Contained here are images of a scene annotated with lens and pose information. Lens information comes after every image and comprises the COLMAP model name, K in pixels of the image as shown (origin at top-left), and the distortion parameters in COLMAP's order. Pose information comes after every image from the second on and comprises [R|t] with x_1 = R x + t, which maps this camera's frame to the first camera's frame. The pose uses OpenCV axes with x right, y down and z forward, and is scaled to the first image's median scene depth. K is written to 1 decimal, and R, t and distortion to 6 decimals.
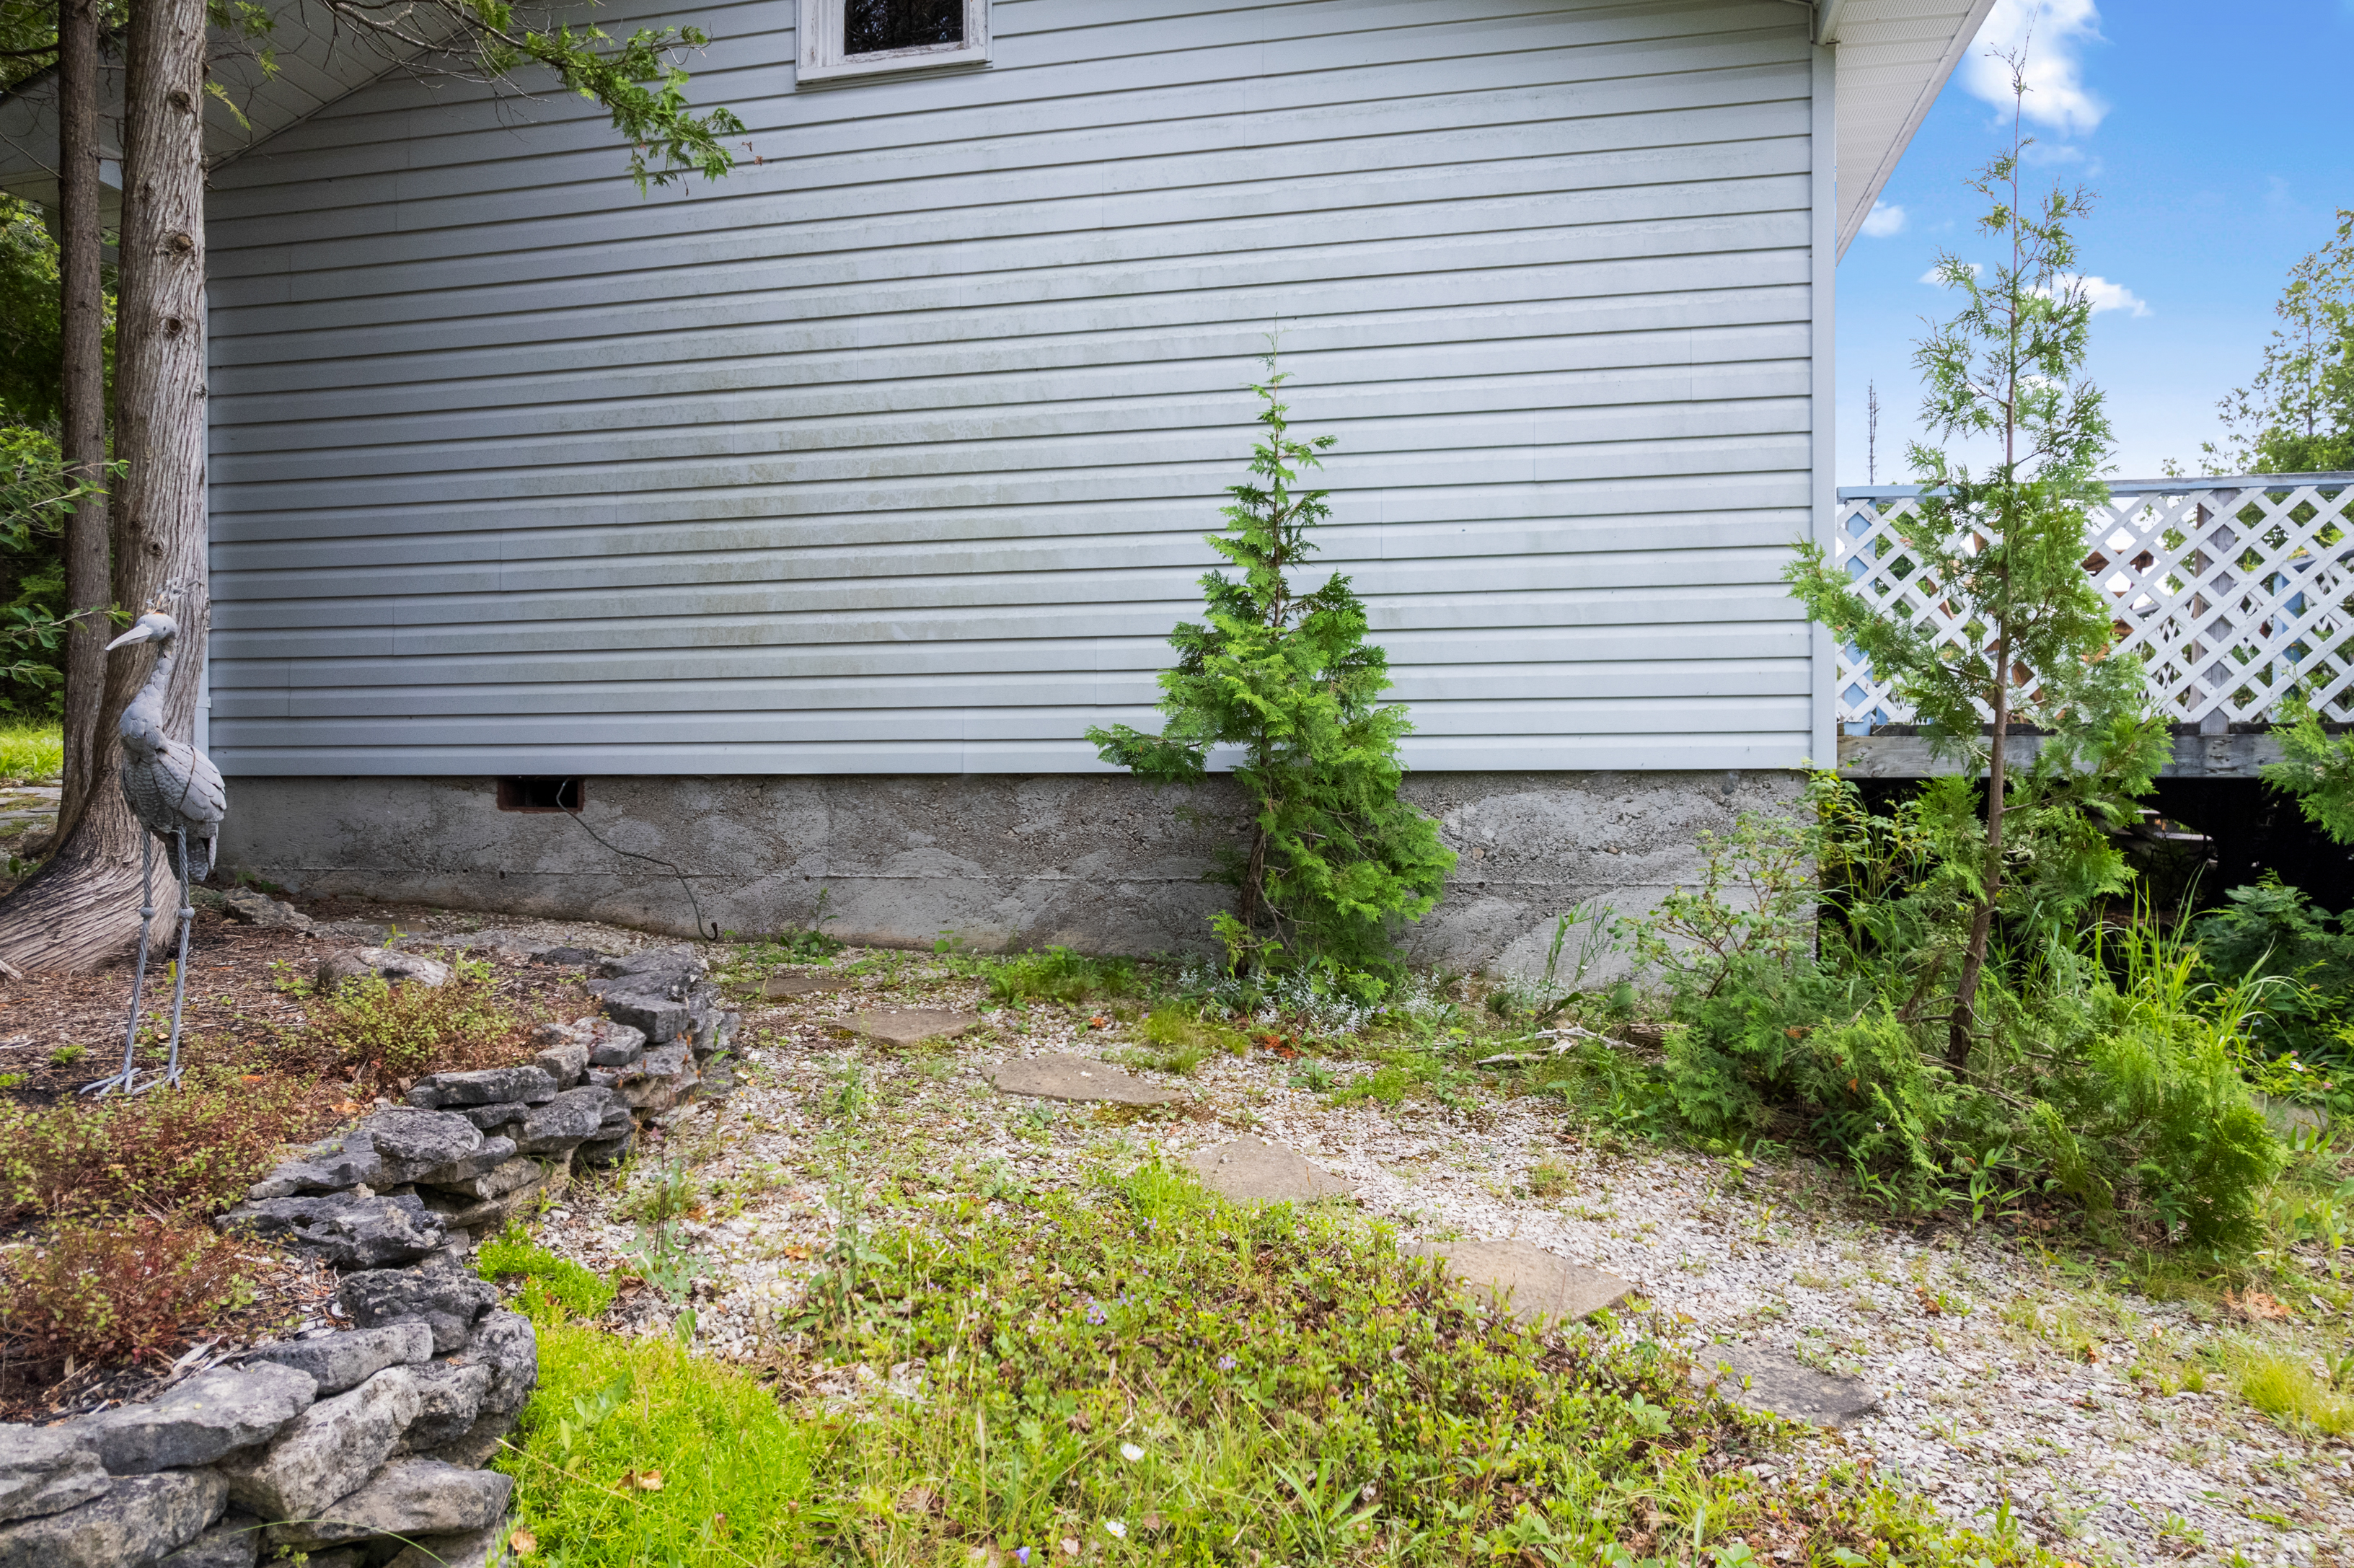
lens RADIAL K [[1517.7, 0, 1187.7], [0, 1517.7, 773.5], [0, 0, 1]] dist [-0.073547, 0.068669]
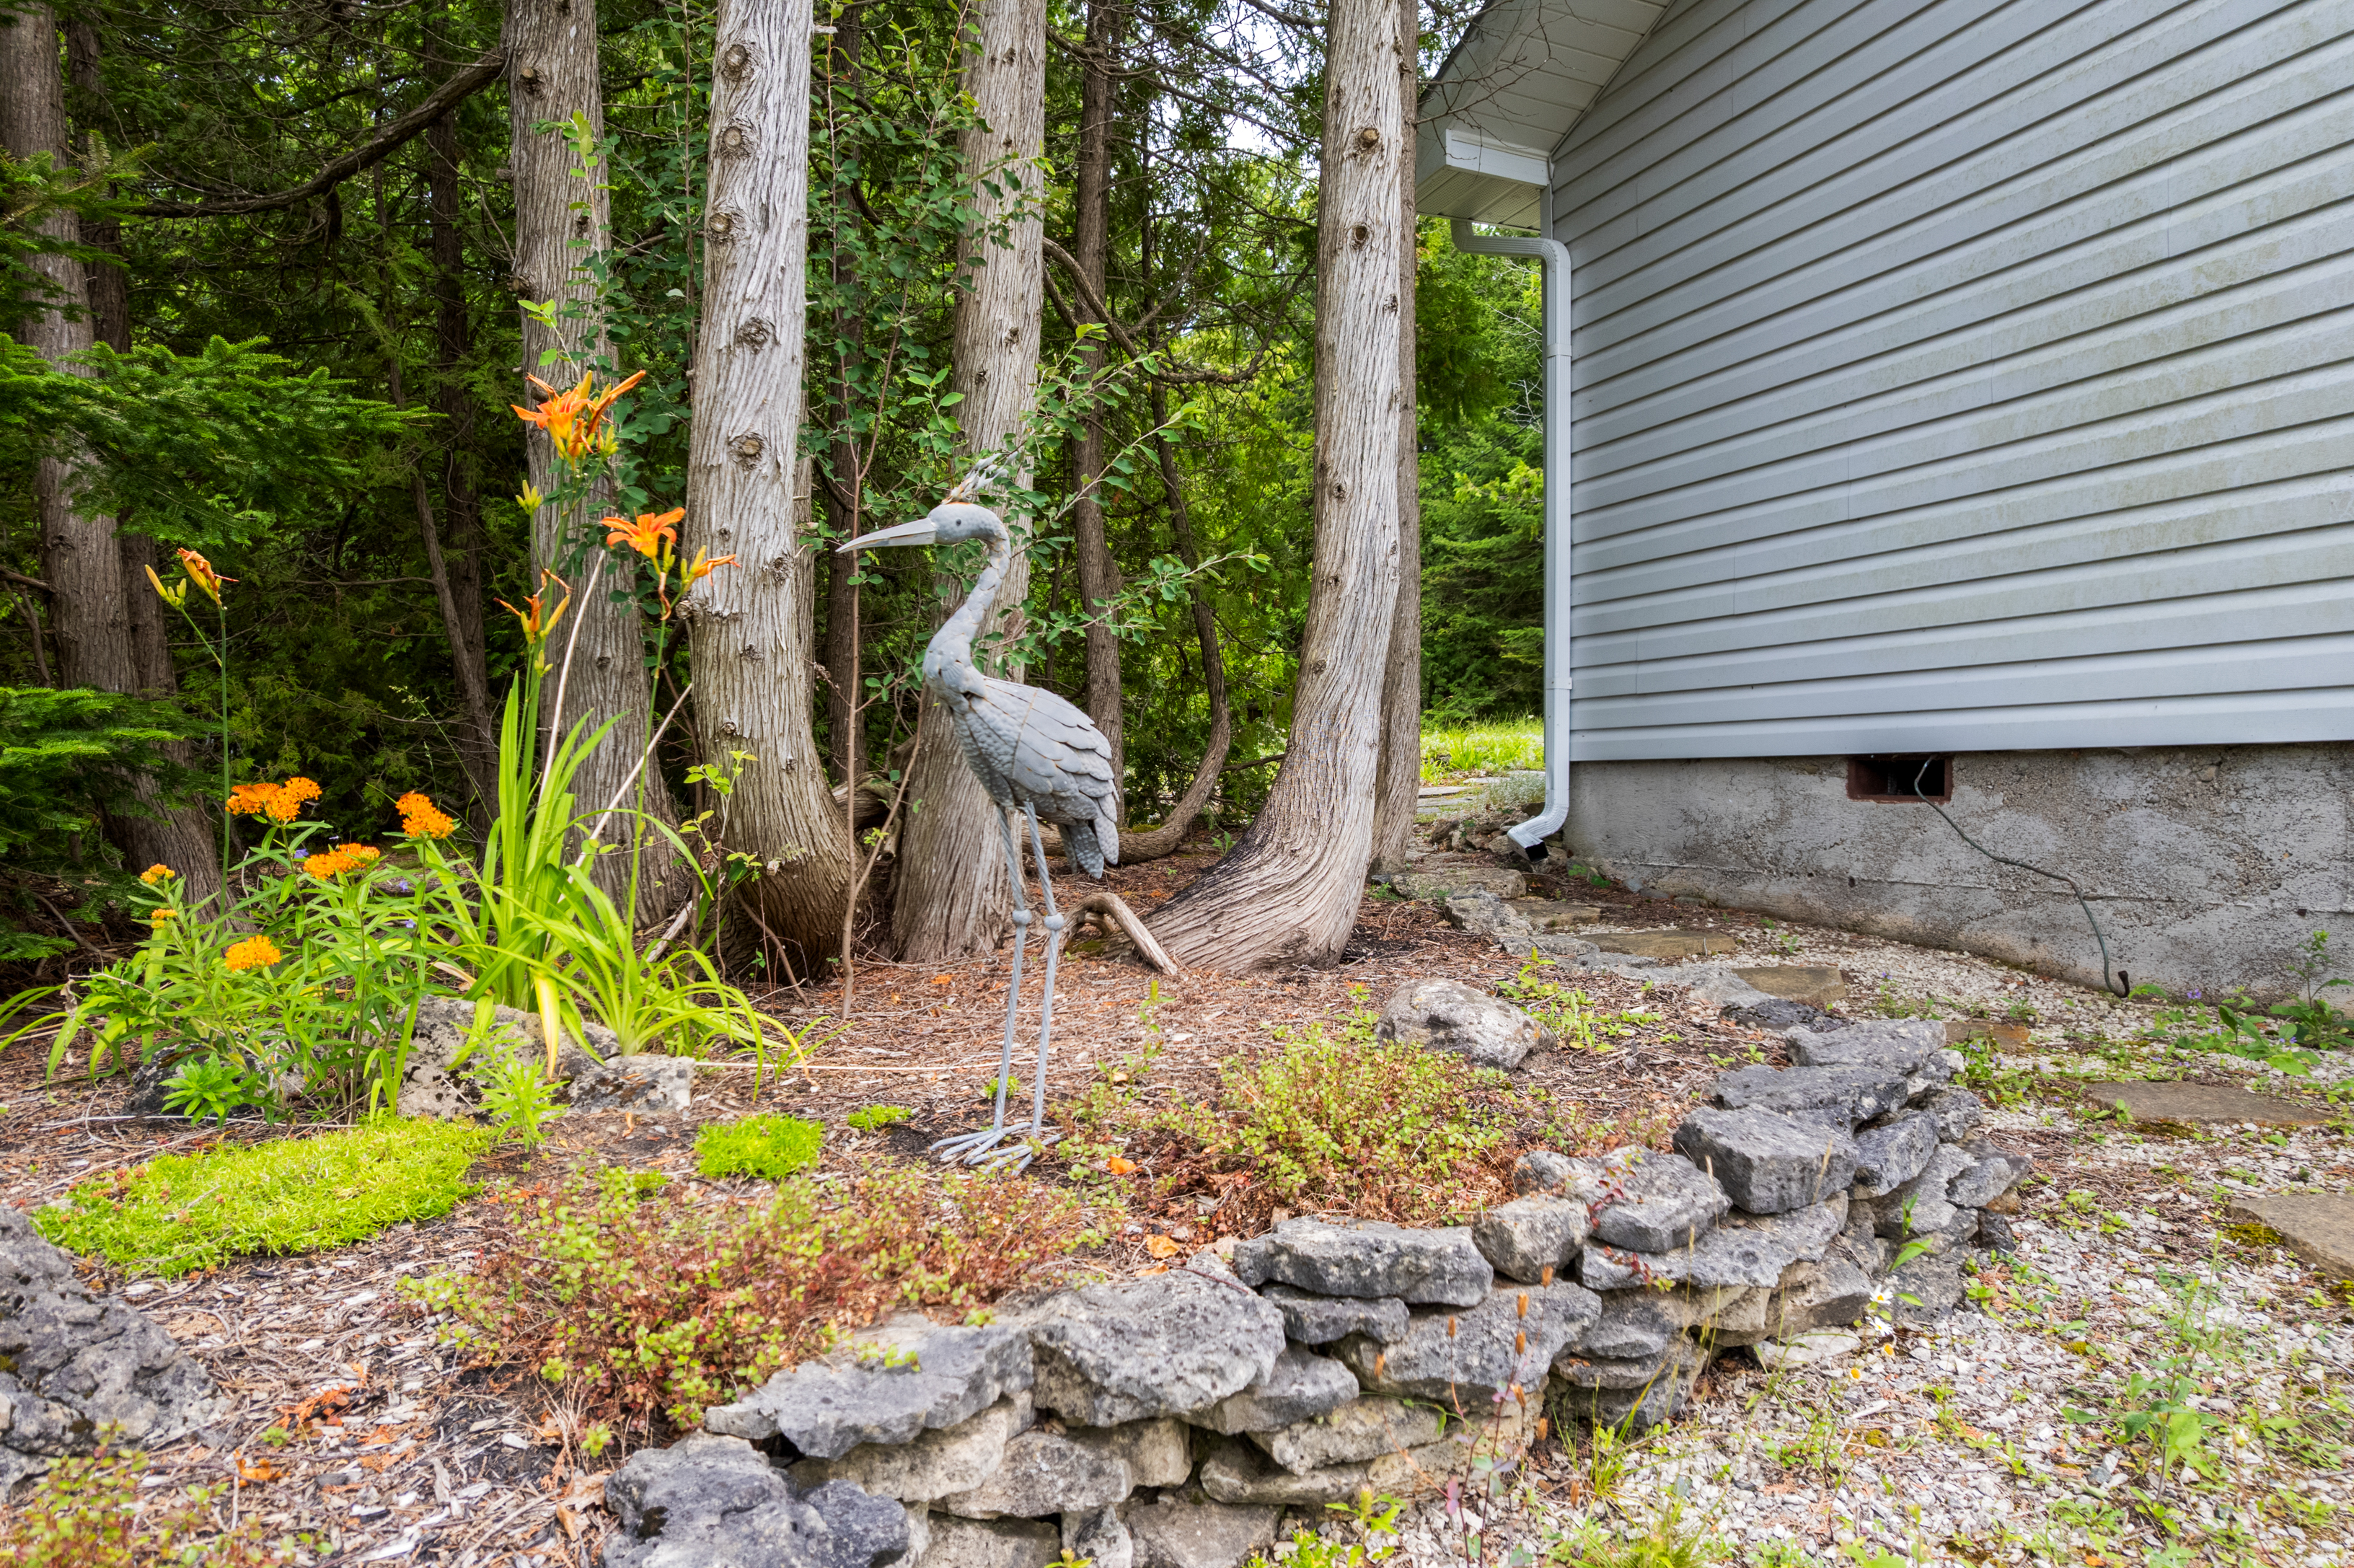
lens RADIAL K [[1510.8, 0, 1177.0], [0, 1510.8, 784.0], [0, 0, 1]] dist [-0.076181, 0.065467]
pose [[0.564075, -0.001632, -0.825722, -0.020964], [0.008865, 0.999952, 0.004080, 0.015714], [0.825676, -0.009621, 0.564063, 0.415289]]
